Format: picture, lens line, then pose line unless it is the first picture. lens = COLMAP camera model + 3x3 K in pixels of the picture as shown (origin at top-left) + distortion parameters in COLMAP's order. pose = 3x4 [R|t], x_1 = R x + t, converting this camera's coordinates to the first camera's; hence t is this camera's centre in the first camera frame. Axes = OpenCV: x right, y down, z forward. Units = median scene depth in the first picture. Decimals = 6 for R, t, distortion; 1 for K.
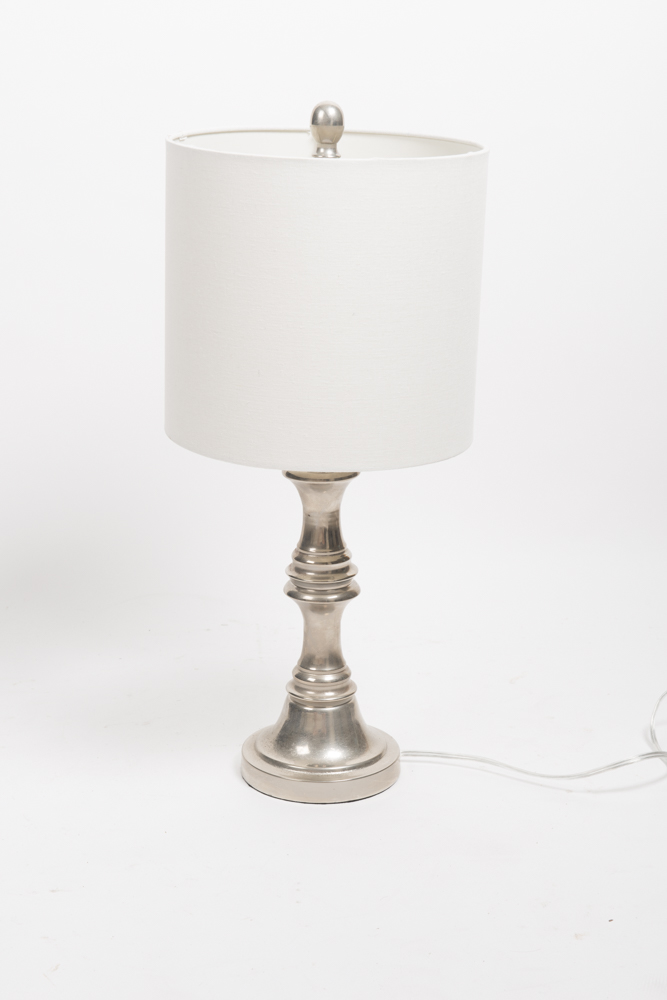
lens RADIAL K [[1889.2, 0, 339.8], [0, 1889.2, 500.3], [0, 0, 1]] dist [0.102259, 0.000000]
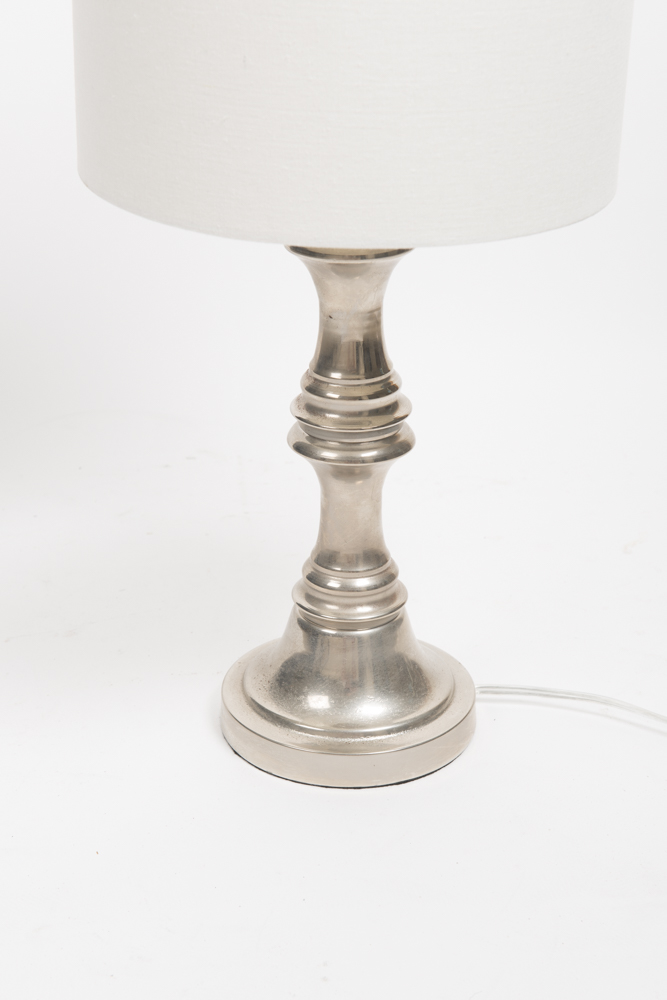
lens RADIAL K [[1889.2, 0, 328.4], [0, 1889.2, 495.7], [0, 0, 1]] dist [0.102259, 0.000000]
pose [[0.999909, -0.009385, 0.009663, -0.022854], [0.007928, 0.989961, 0.141115, -0.019831], [-0.010891, -0.141026, 0.989946, 0.409777]]
